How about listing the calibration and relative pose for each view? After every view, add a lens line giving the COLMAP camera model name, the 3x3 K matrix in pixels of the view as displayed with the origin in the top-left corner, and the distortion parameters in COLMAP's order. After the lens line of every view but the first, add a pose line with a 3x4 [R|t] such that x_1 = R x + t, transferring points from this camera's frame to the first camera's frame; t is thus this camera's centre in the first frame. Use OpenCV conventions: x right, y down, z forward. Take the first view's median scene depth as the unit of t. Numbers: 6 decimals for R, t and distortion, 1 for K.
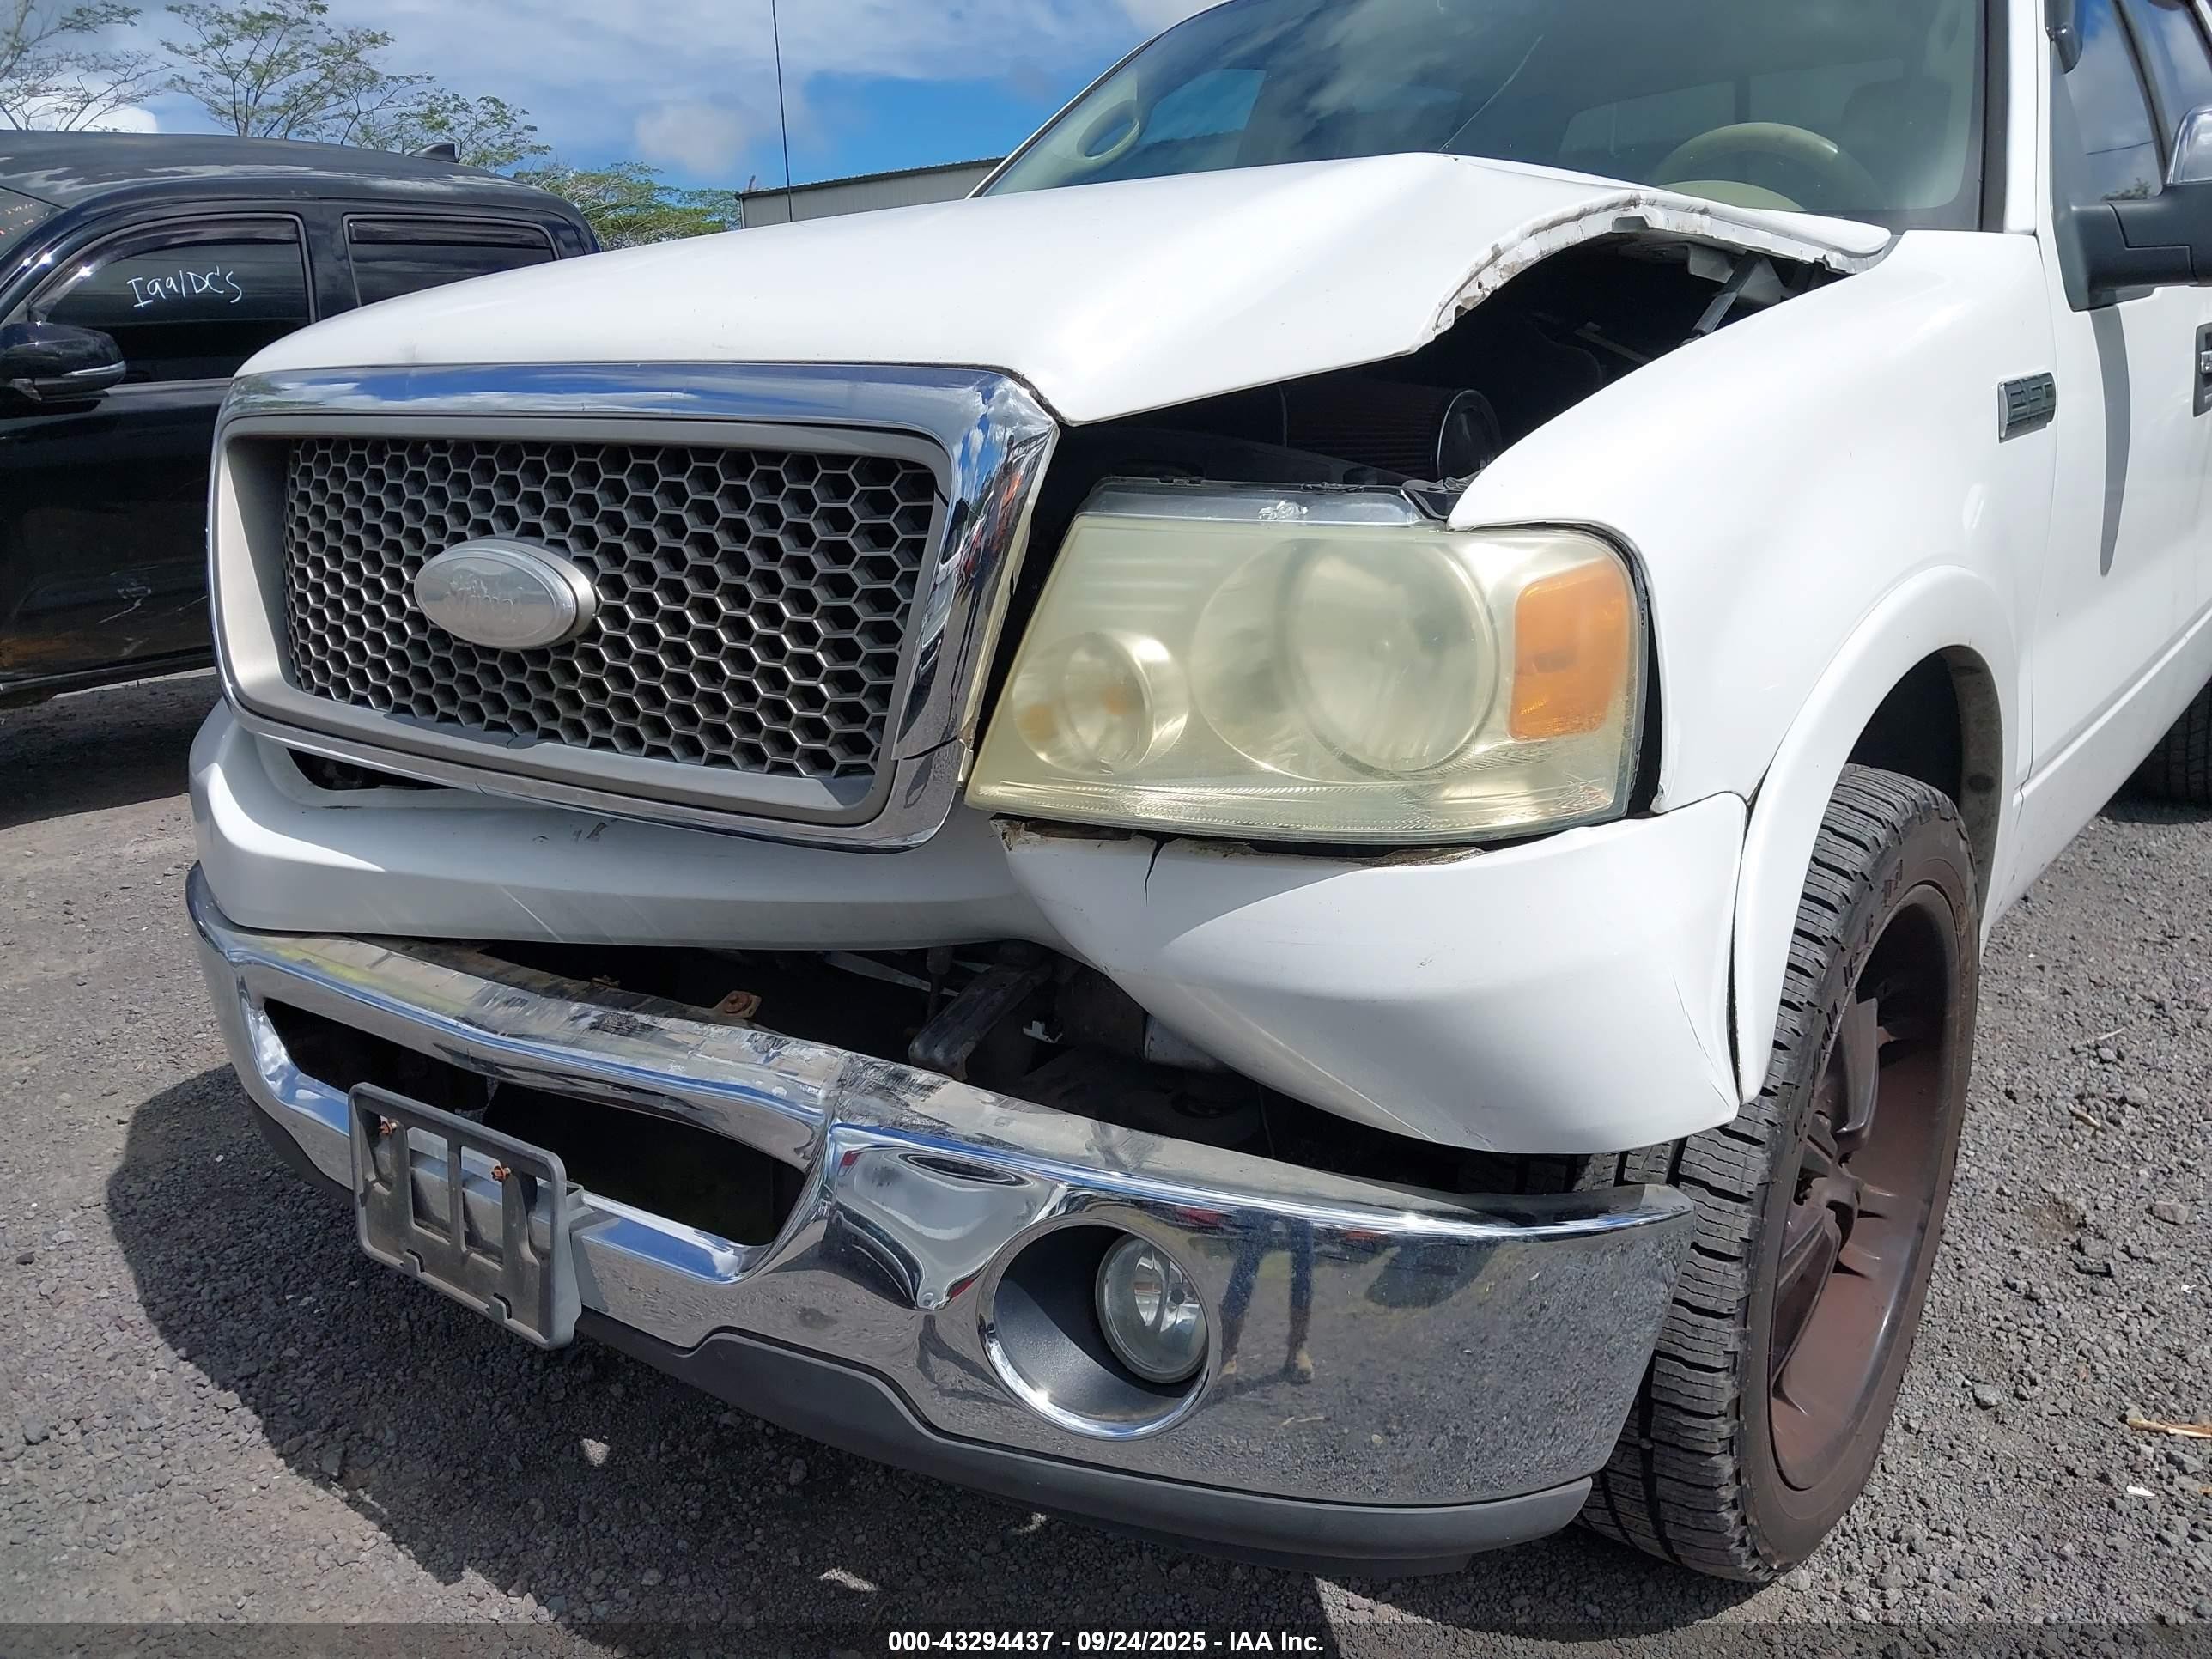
lens RADIAL K [[1793.1, 0, 1106.0], [0, 1793.1, 829.5], [0, 0, 1]] dist [0.049888, -0.082583]
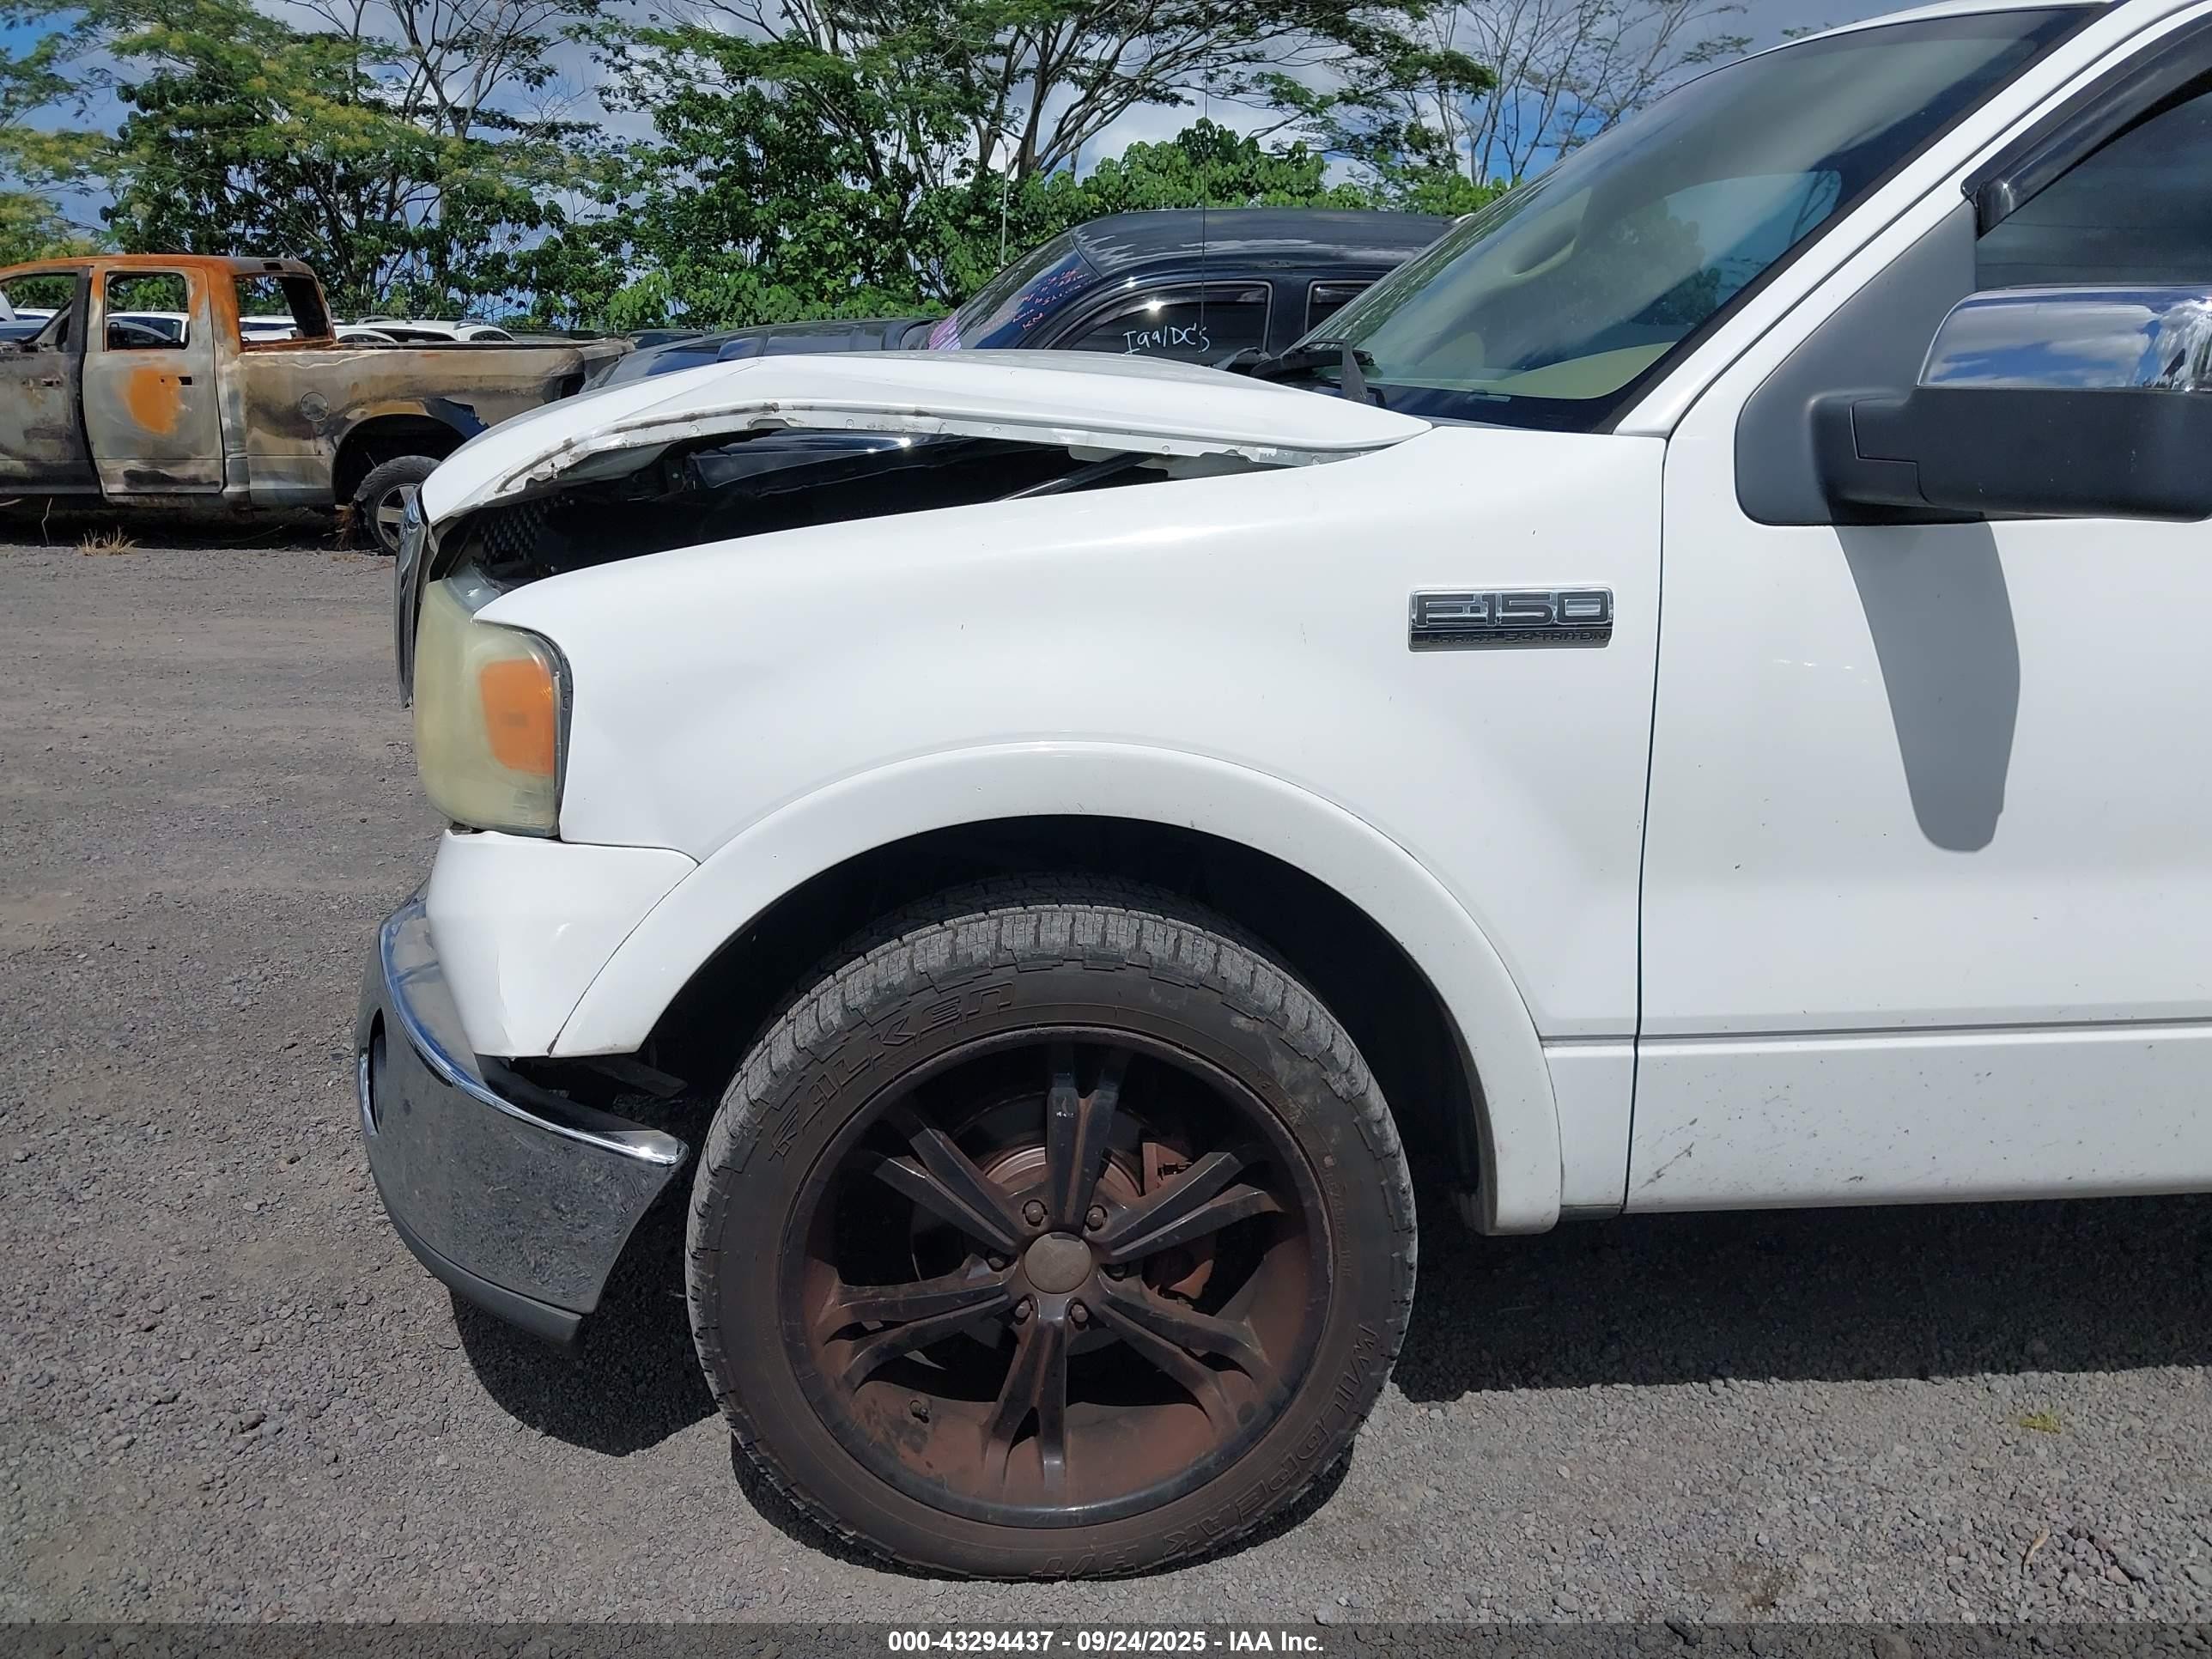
lens RADIAL K [[1793.1, 0, 1106.0], [0, 1793.1, 829.5], [0, 0, 1]] dist [0.049888, -0.082583]
pose [[0.672176, 0.228980, -0.704093, 1.205077], [-0.230450, 0.968441, 0.094946, -0.189898], [0.703613, 0.098438, 0.703732, 0.224463]]
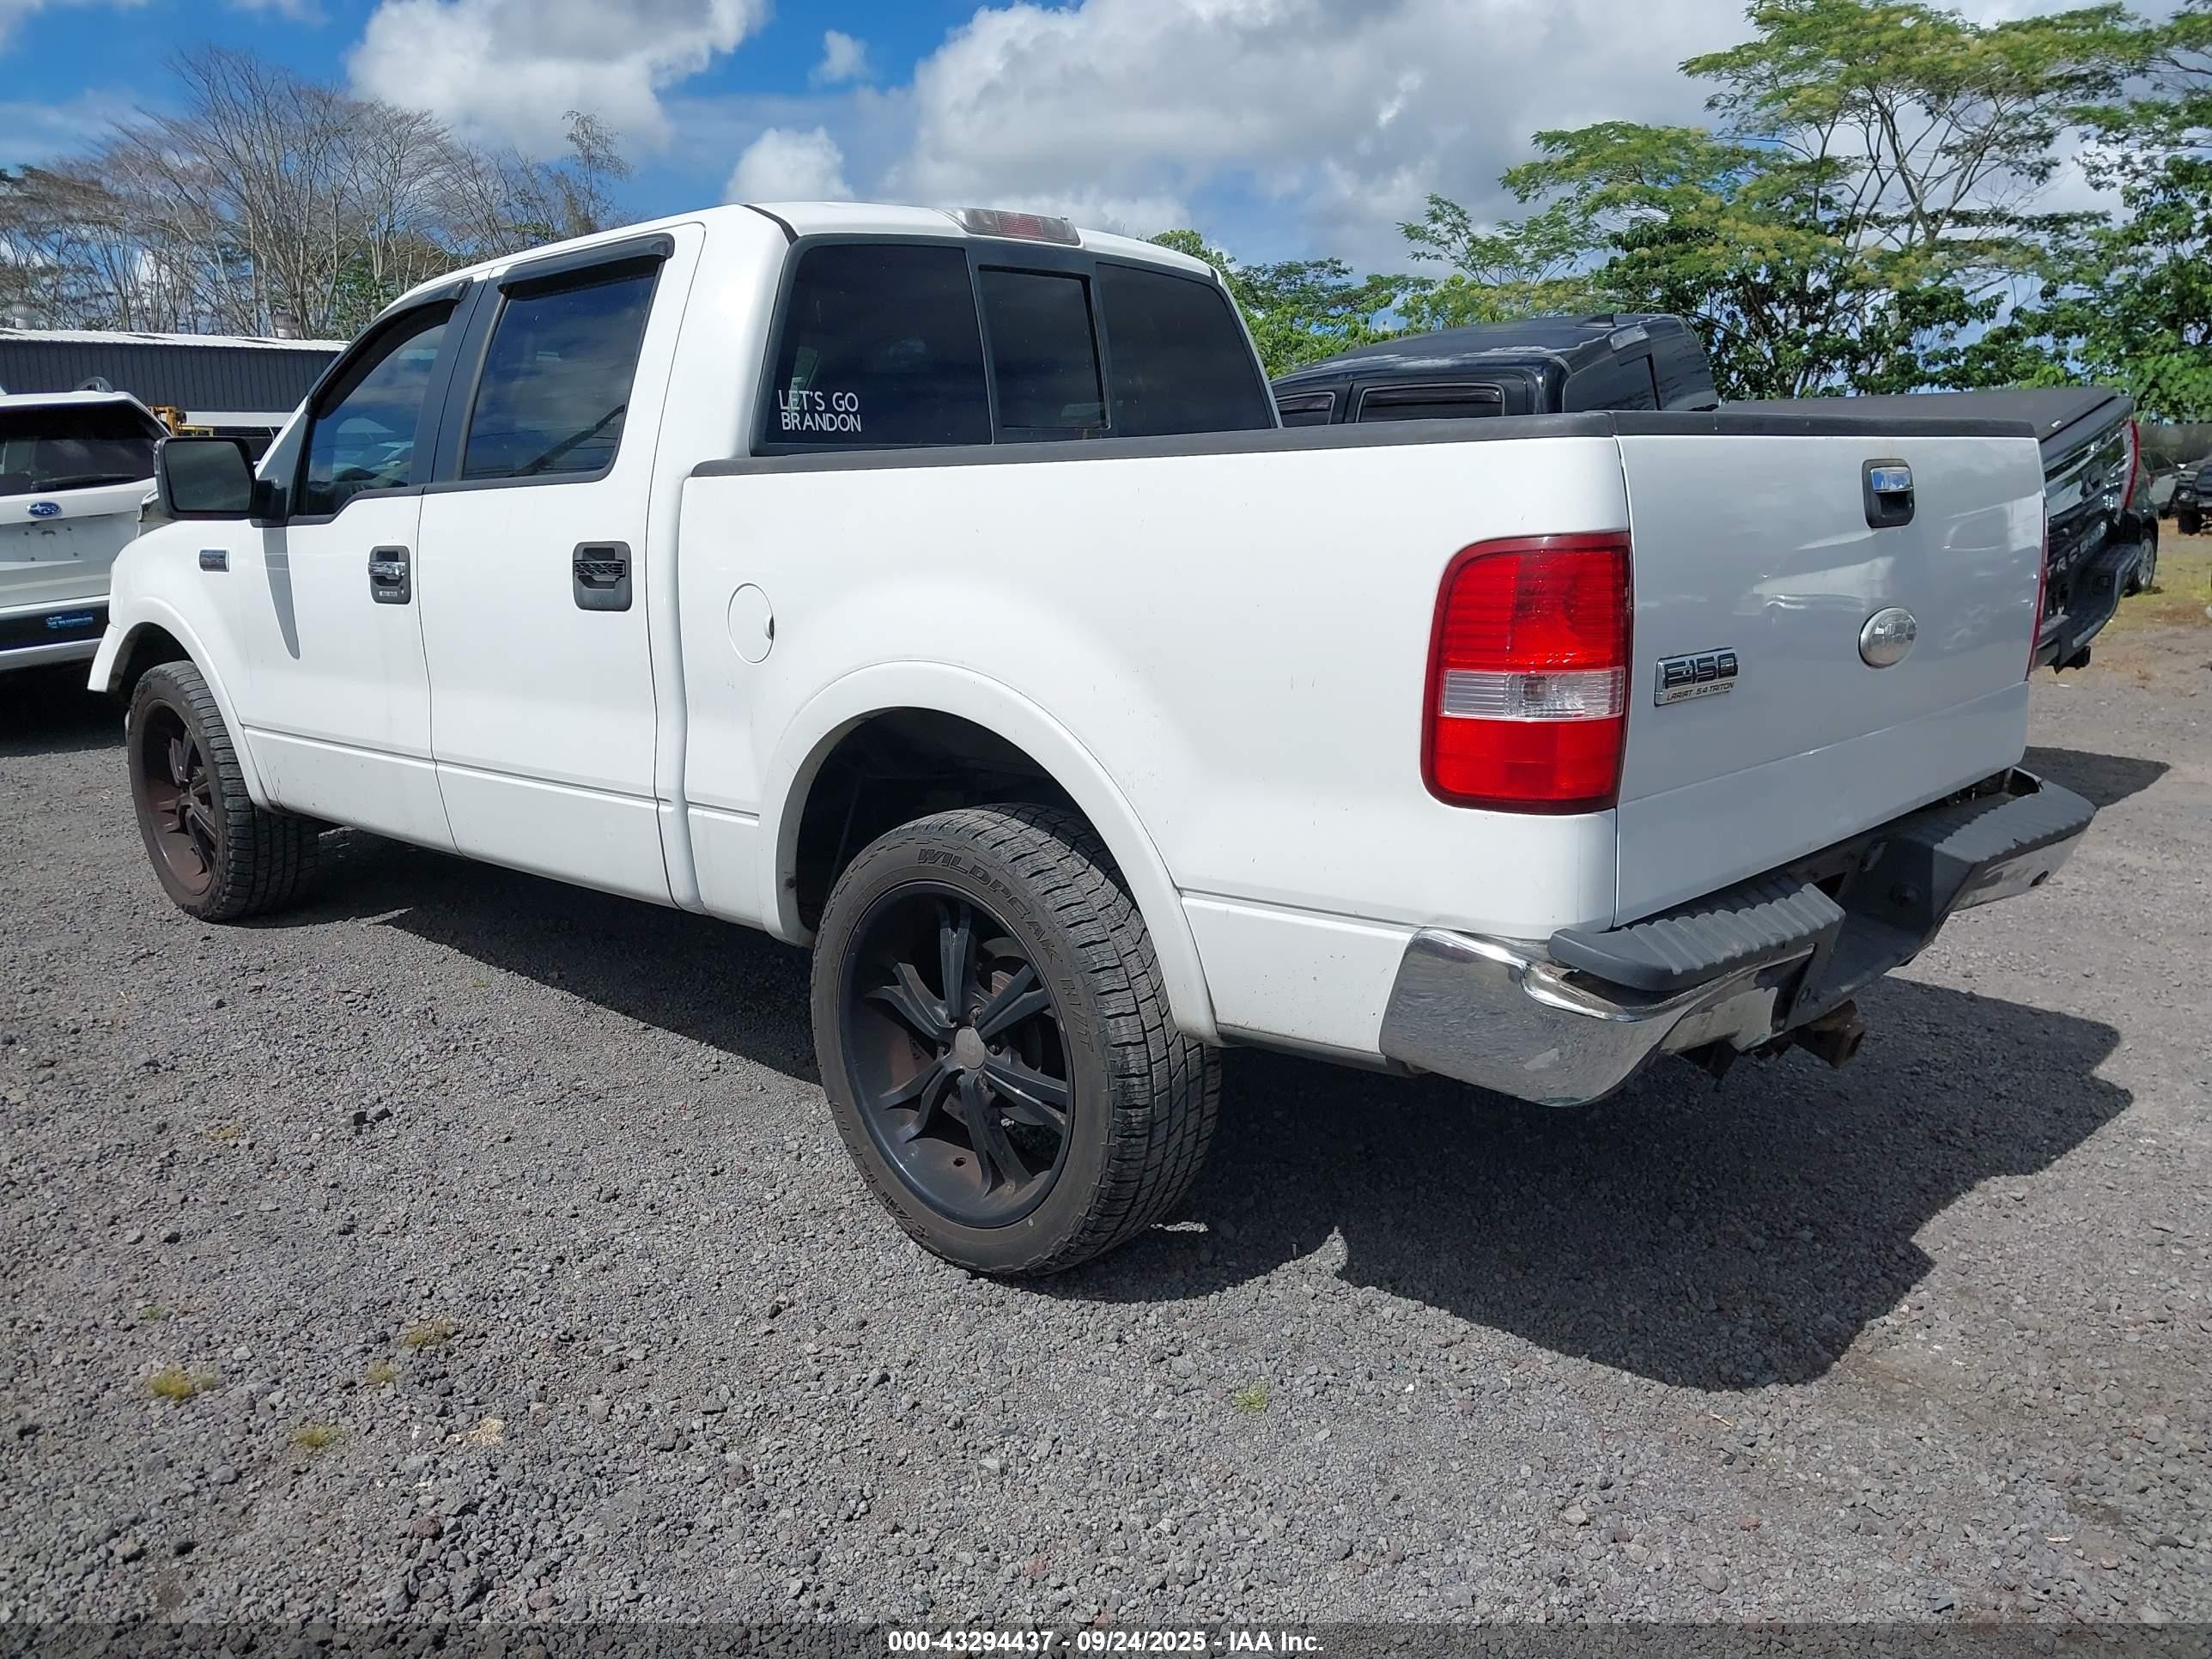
lens RADIAL K [[1809.8, 0, 1116.4], [0, 1809.8, 826.3], [0, 0, 1]] dist [0.040436, -0.049861]
pose [[-0.127691, 0.231876, -0.964328, 3.372374], [-0.242518, 0.935473, 0.257051, -0.980710], [0.961707, 0.266690, -0.063217, 2.849267]]
